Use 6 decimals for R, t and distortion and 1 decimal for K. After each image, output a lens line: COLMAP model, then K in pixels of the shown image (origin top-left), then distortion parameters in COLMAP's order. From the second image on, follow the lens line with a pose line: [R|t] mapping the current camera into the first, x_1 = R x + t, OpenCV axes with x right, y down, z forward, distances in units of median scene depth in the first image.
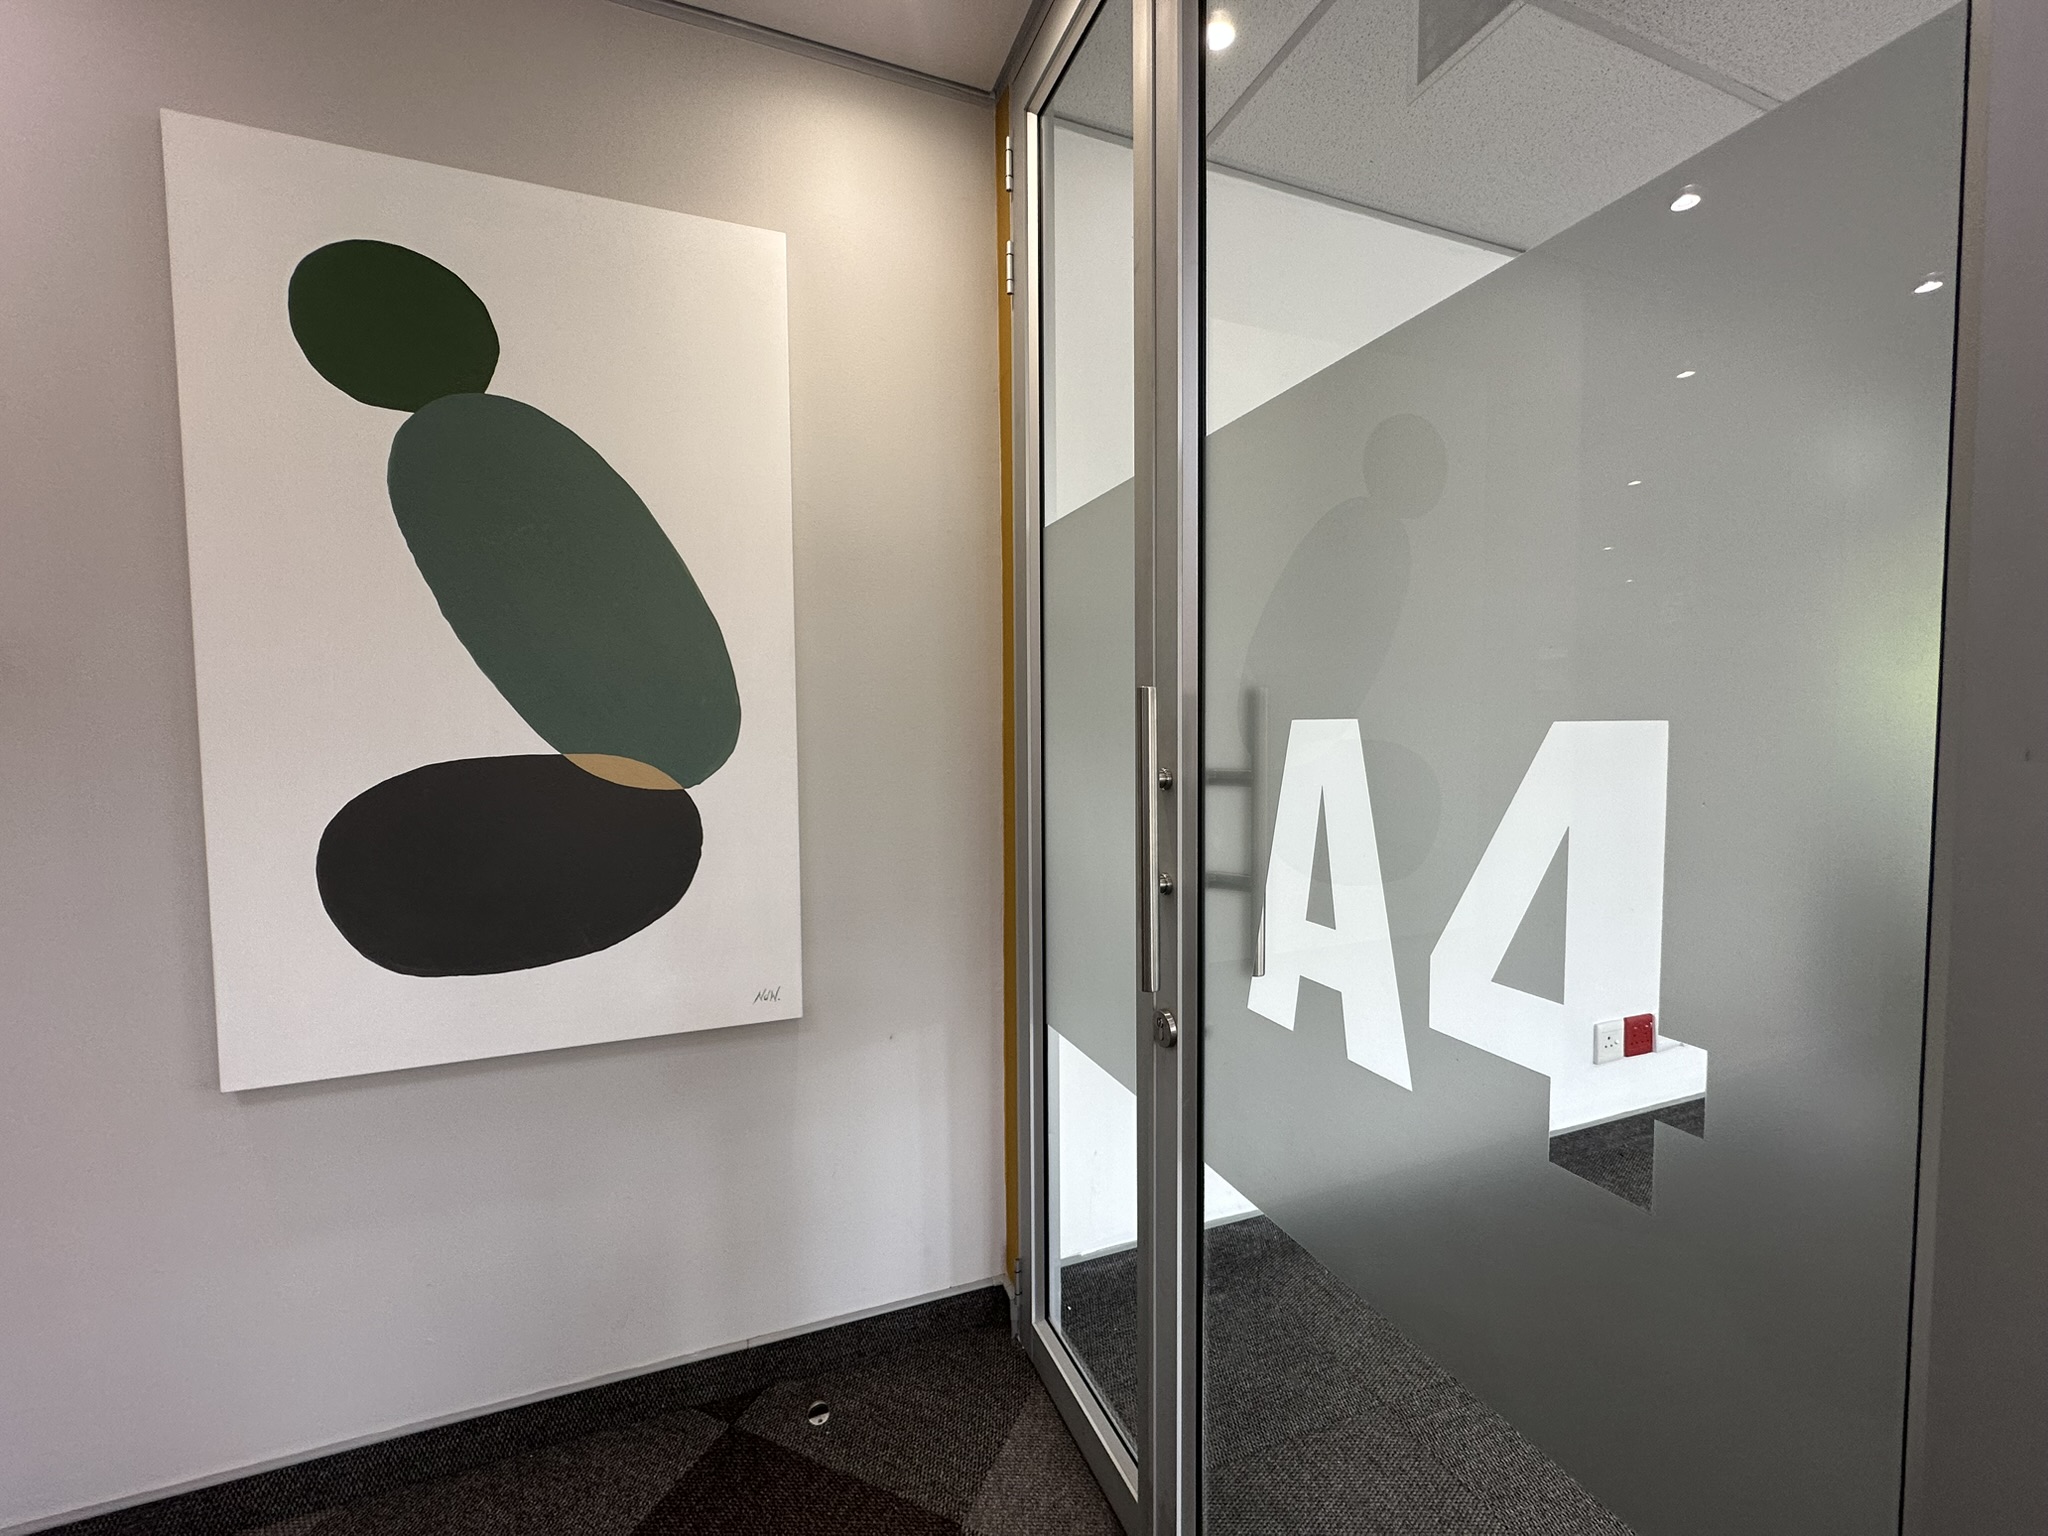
lens RADIAL K [[815.3, 0, 1018.3], [0, 815.3, 762.2], [0, 0, 1]] dist [-0.003898, -0.000162]
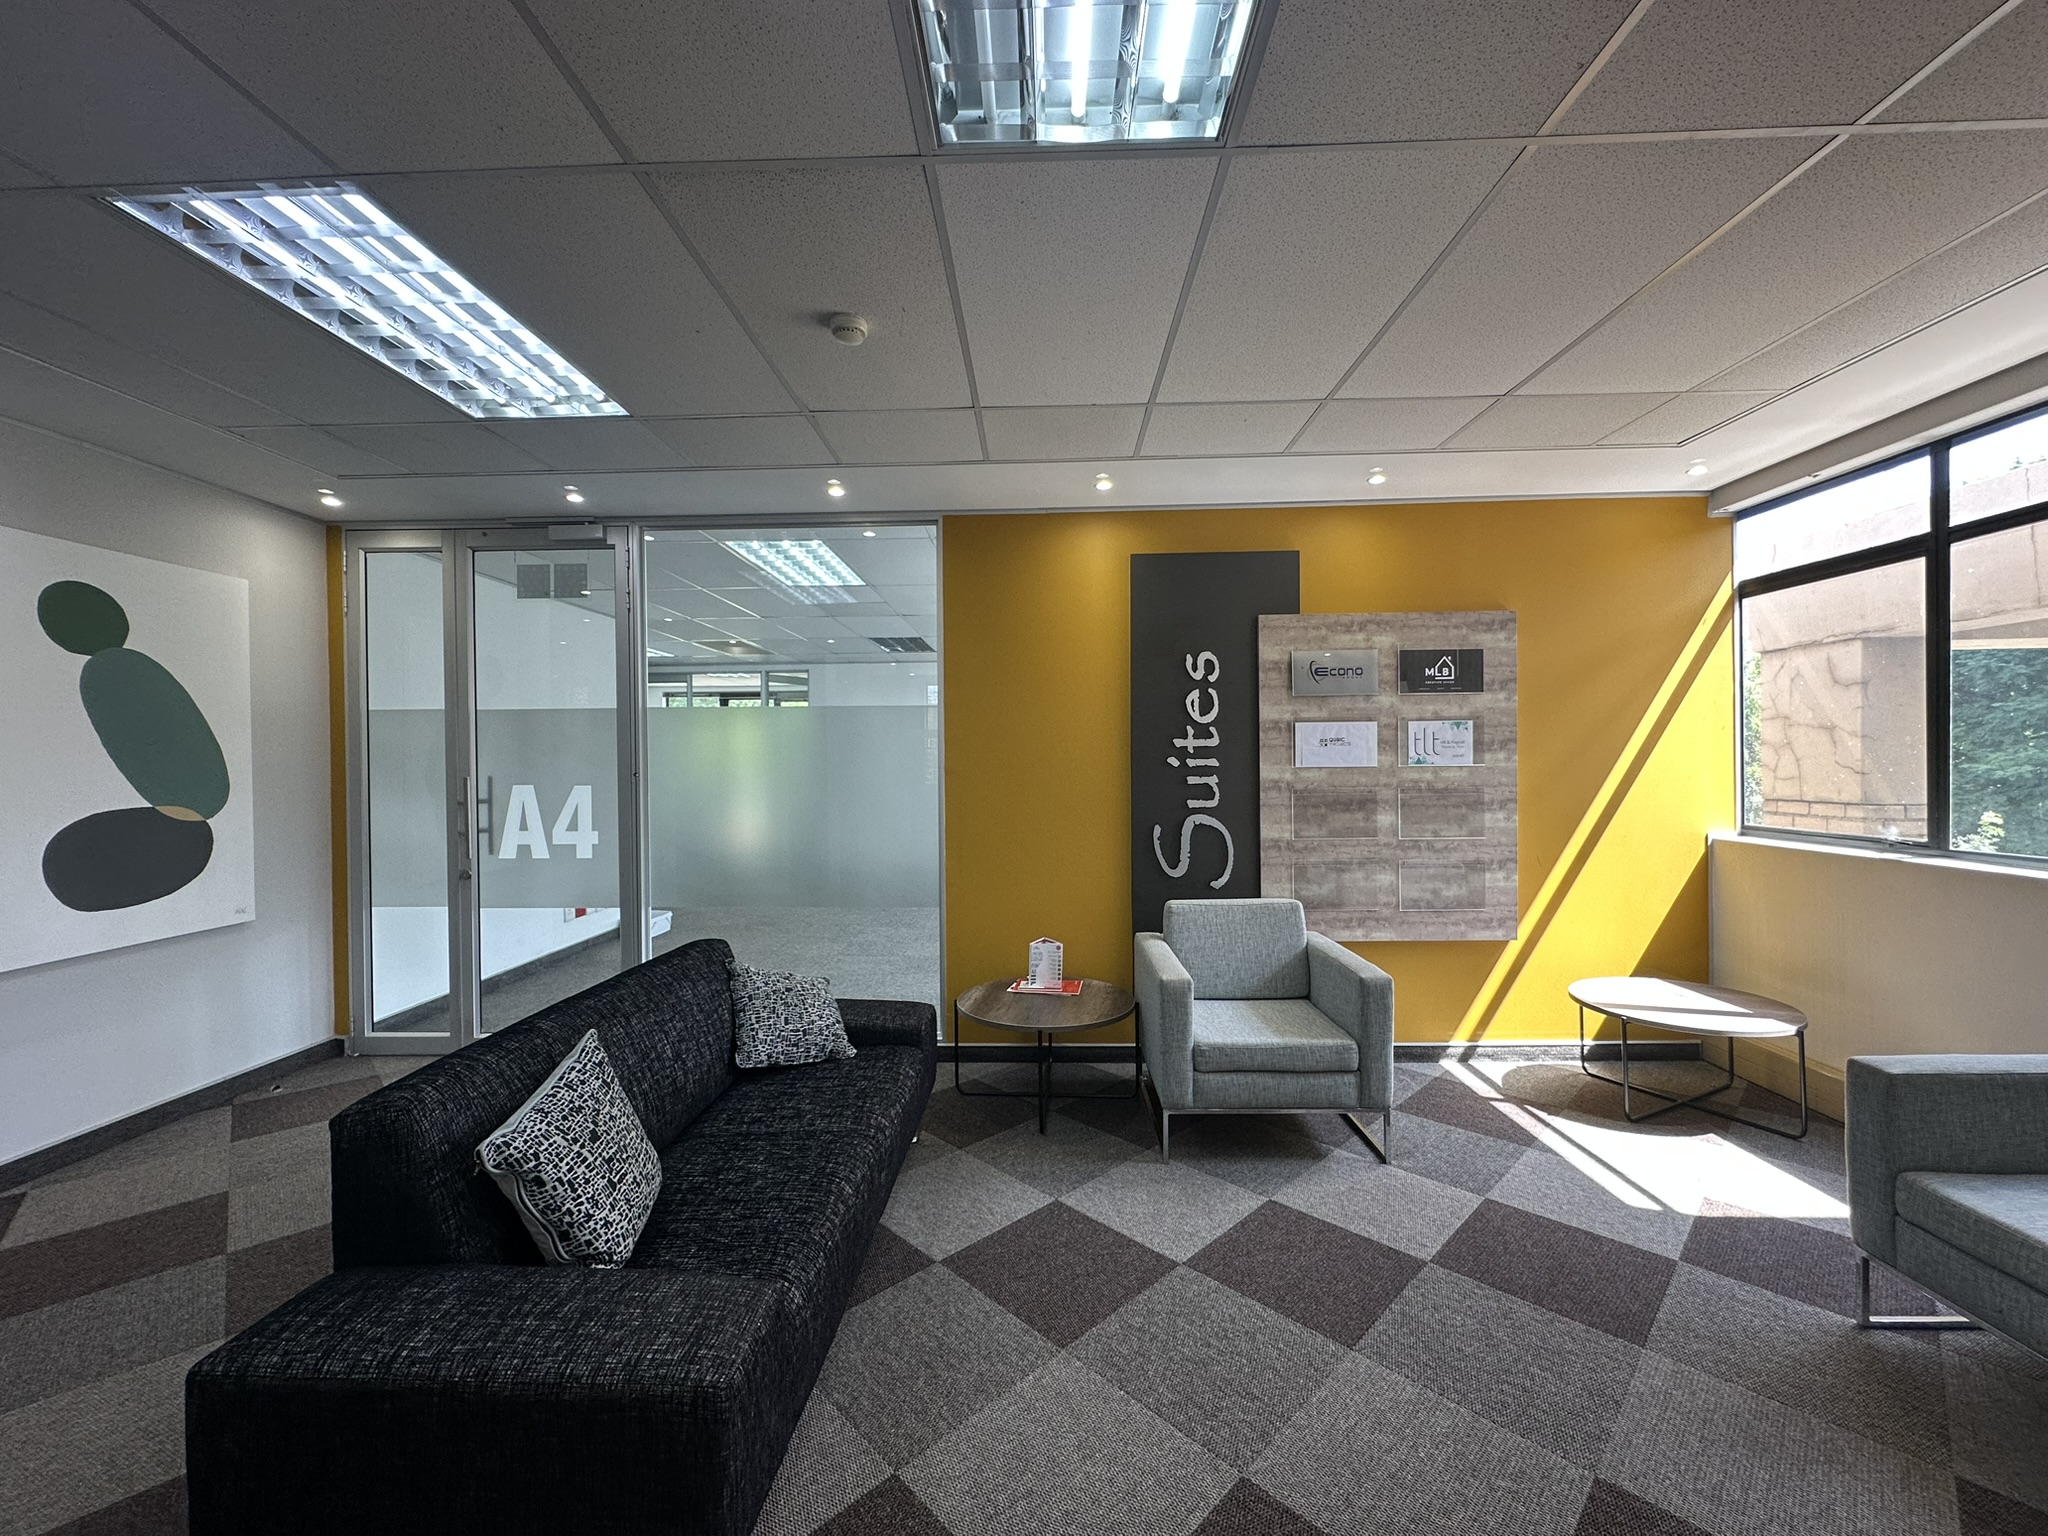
lens RADIAL K [[815.3, 0, 1025.1], [0, 815.3, 765.8], [0, 0, 1]] dist [-0.003898, -0.000162]
pose [[0.383080, -0.007658, 0.923683, -1.743593], [0.047930, 0.998783, -0.011598, 0.017839], [-0.922471, 0.048715, 0.382981, -2.108770]]
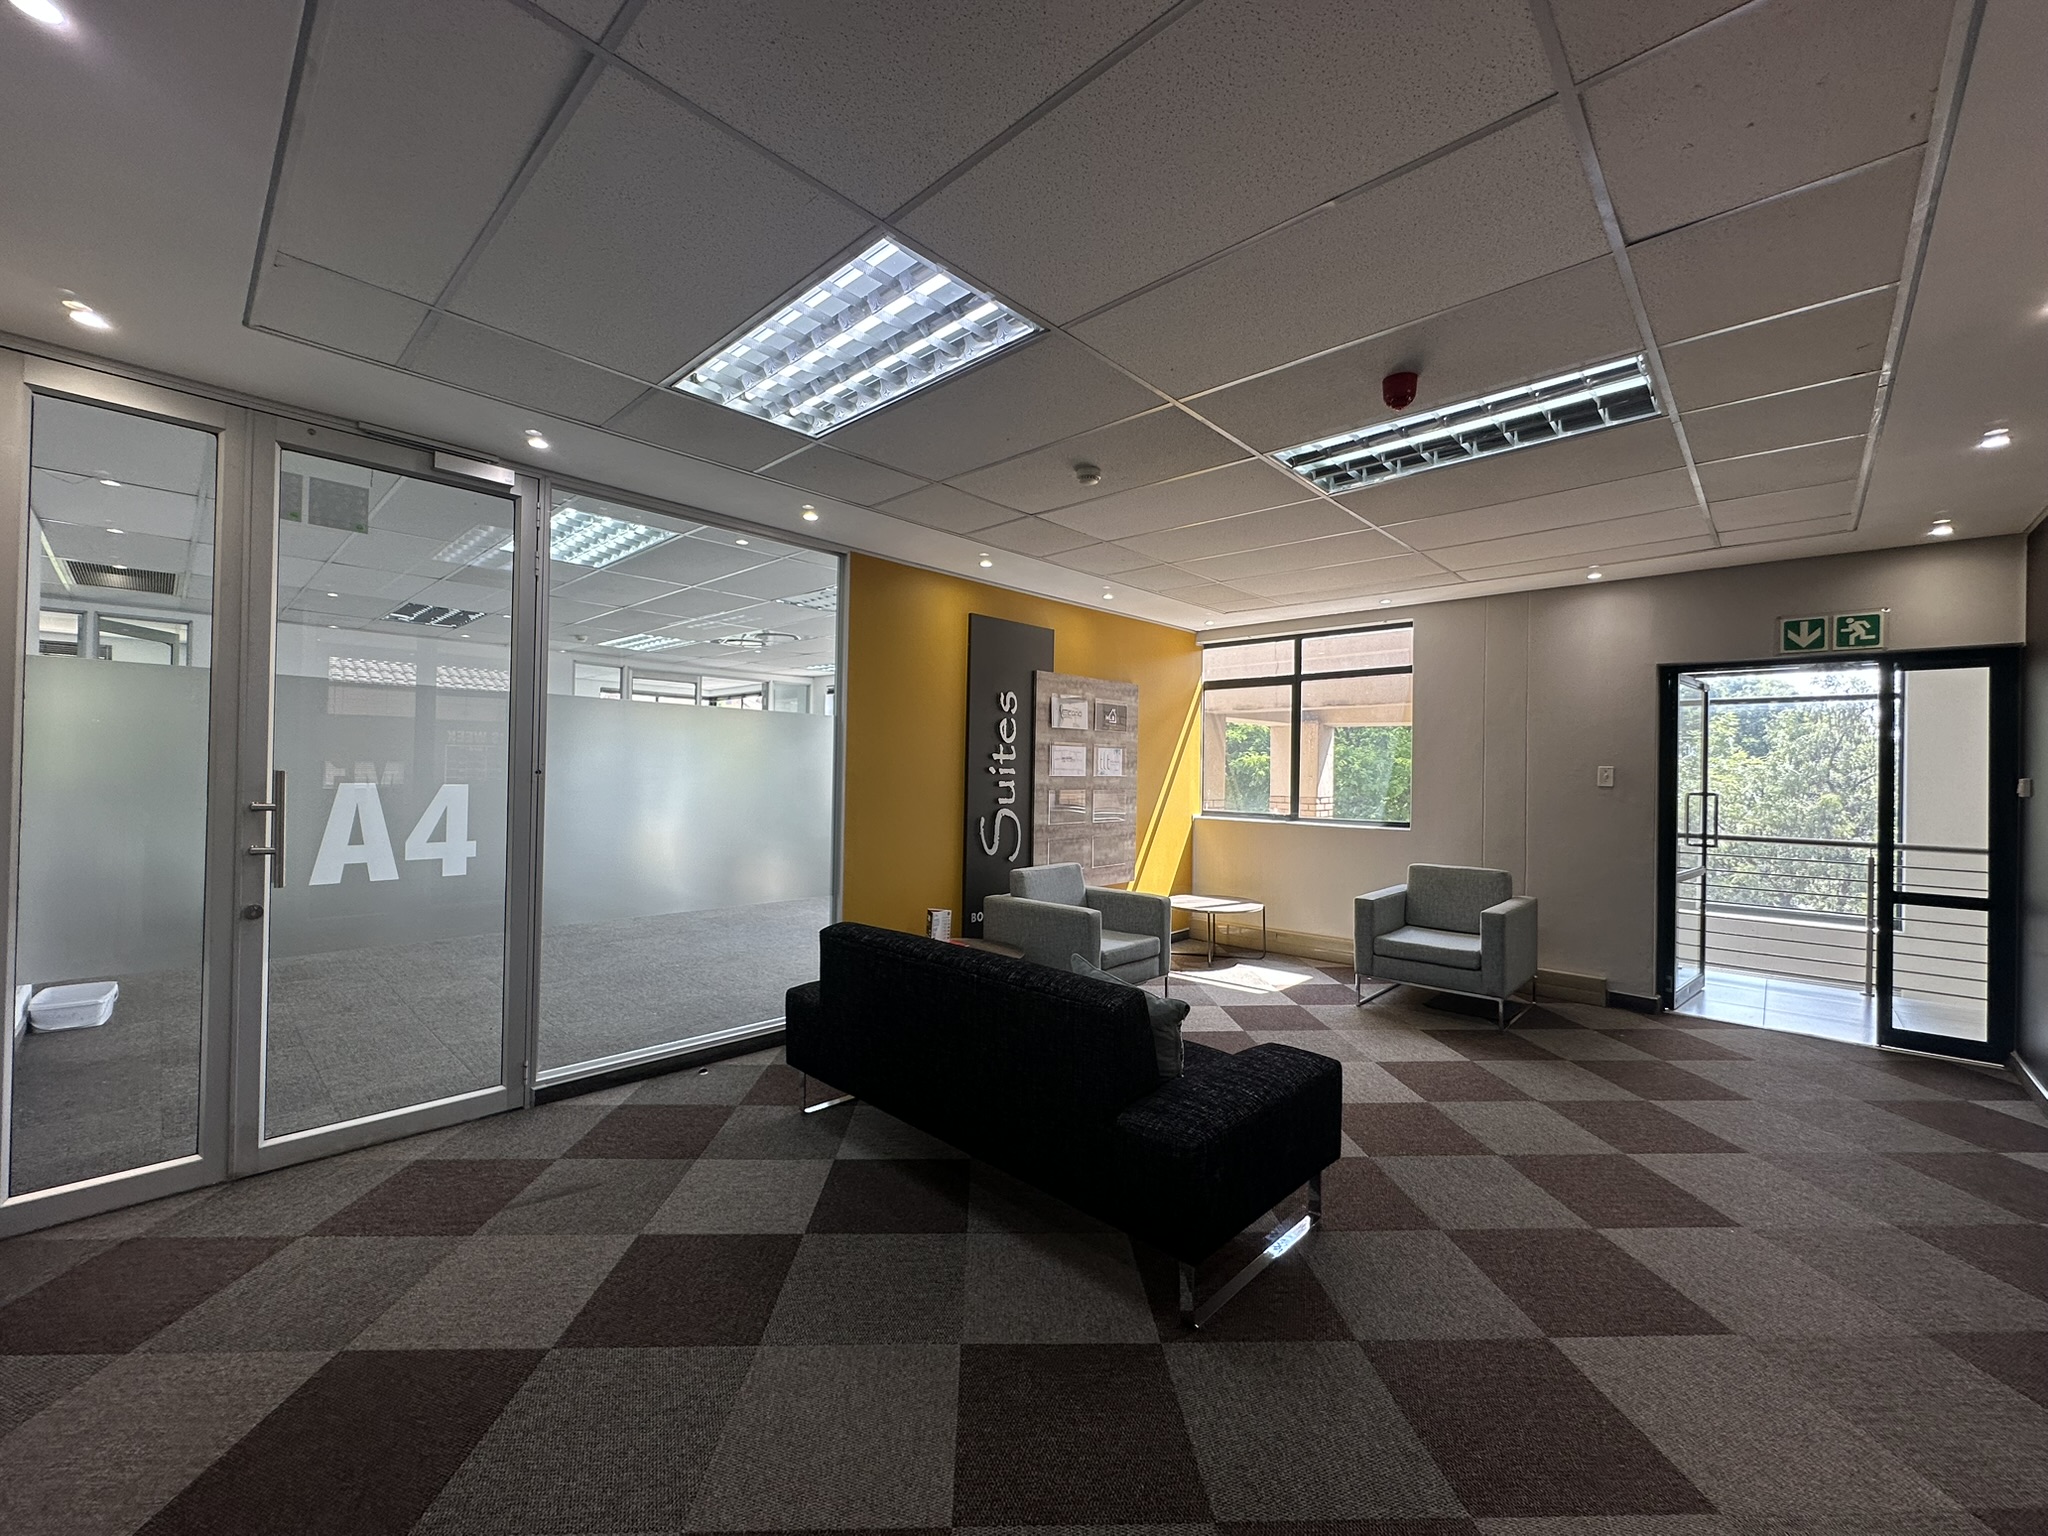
lens RADIAL K [[815.3, 0, 1017.8], [0, 815.3, 766.8], [0, 0, 1]] dist [-0.003898, -0.000162]
pose [[-0.435883, -0.001862, 0.900001, -2.433896], [0.021608, 0.999688, 0.012534, -0.064228], [-0.899744, 0.024911, -0.435707, 0.014857]]
